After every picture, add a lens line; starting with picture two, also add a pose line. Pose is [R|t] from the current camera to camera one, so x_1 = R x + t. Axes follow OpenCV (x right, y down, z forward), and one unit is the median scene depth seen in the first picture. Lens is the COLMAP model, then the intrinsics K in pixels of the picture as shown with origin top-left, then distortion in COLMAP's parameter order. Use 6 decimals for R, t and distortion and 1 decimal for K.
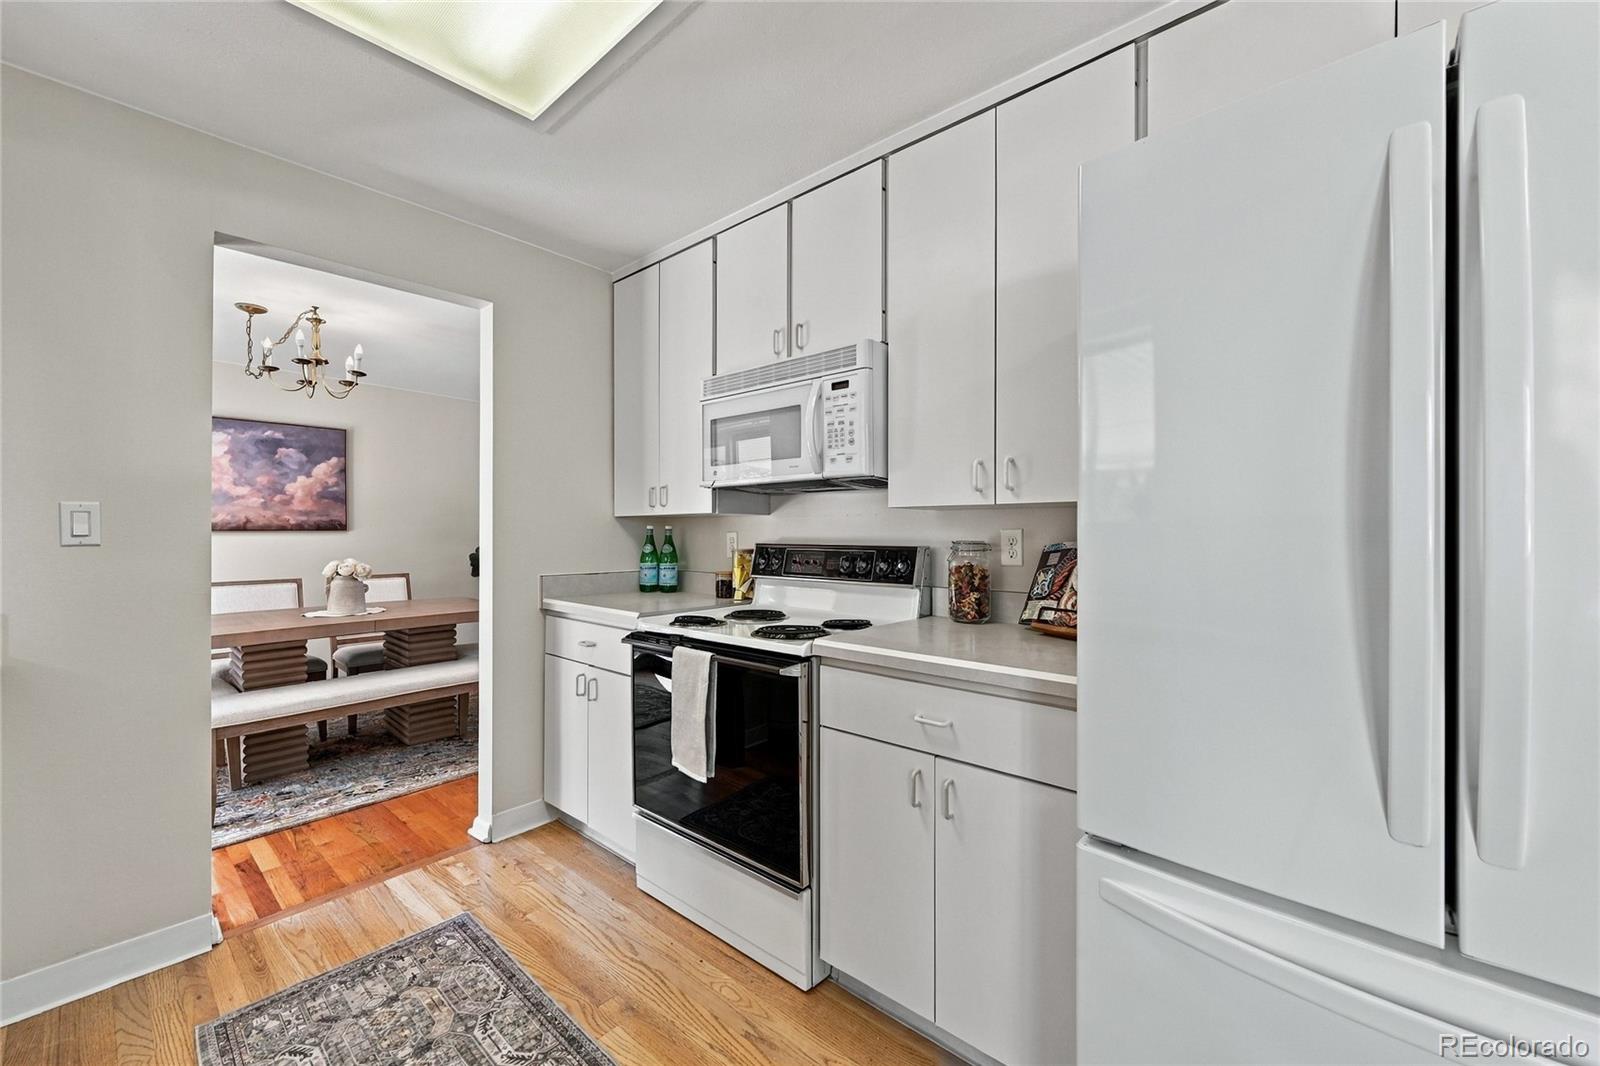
lens RADIAL K [[634.5, 0, 799.6], [0, 634.5, 536.2], [0, 0, 1]] dist [0.004575, -0.000164]
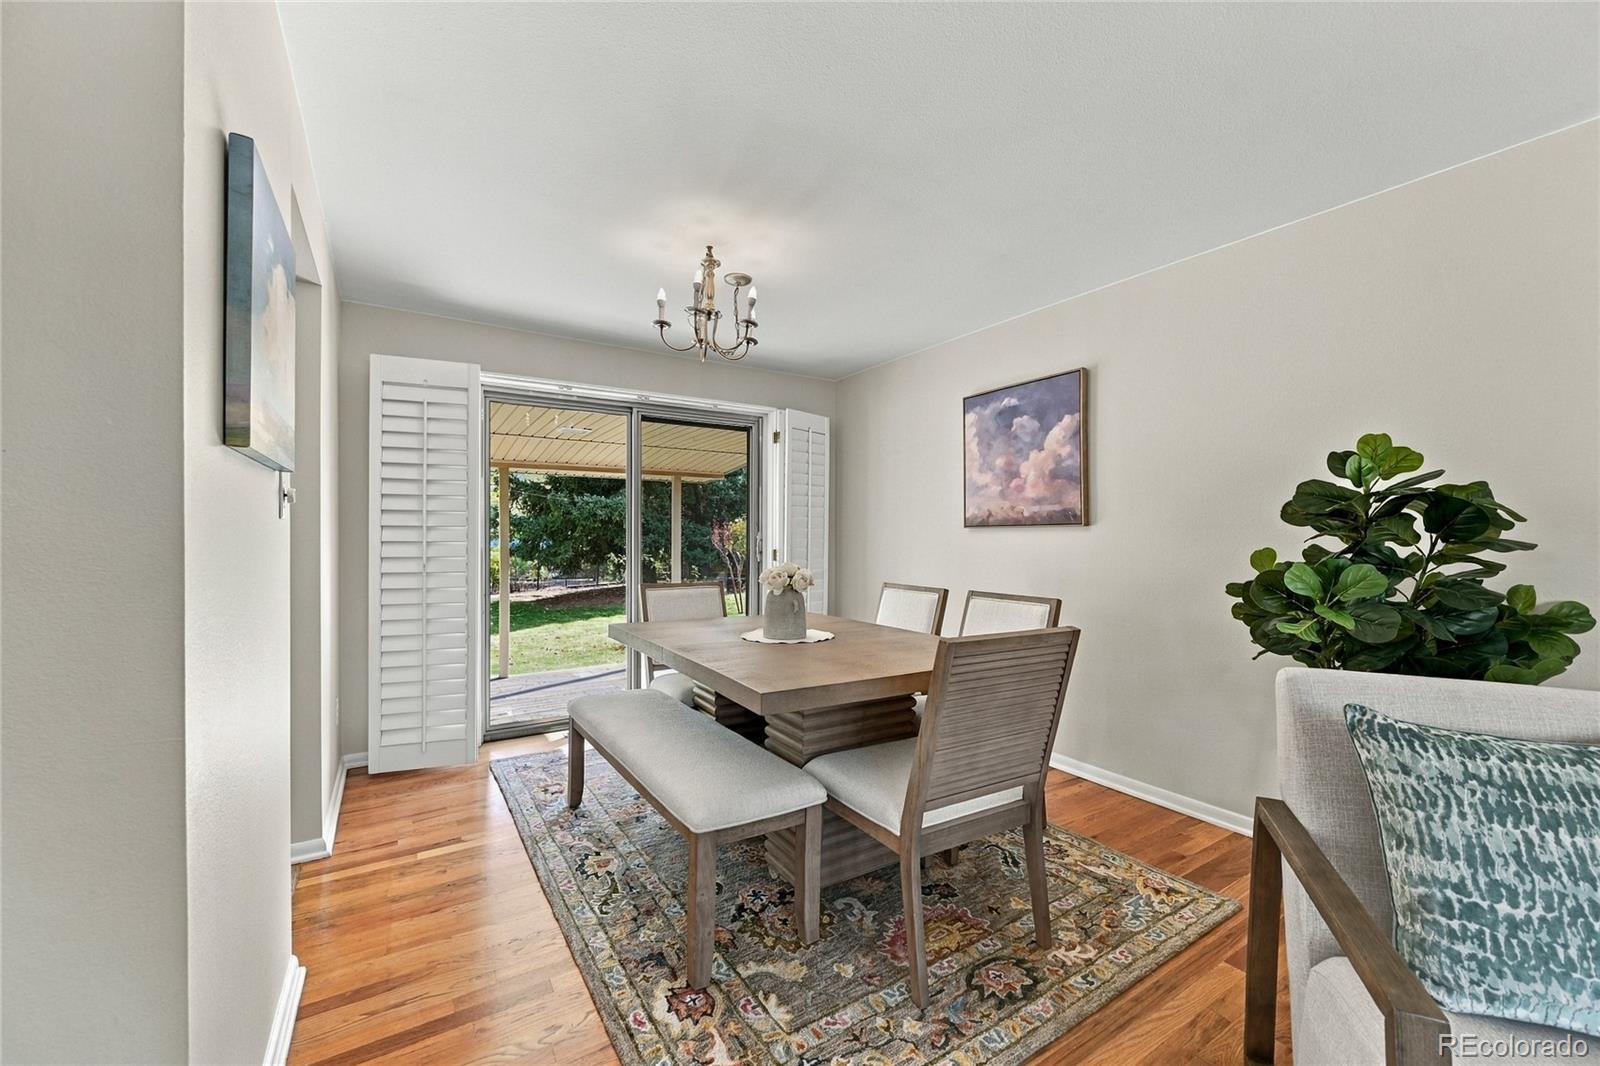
lens RADIAL K [[634.5, 0, 798.9], [0, 634.5, 536.5], [0, 0, 1]] dist [0.004575, -0.000164]
pose [[-0.284091, 0.004508, -0.958787, -0.014197], [-0.005688, 0.999963, 0.006387, 0.000337], [0.958780, 0.007268, -0.284055, 0.958050]]
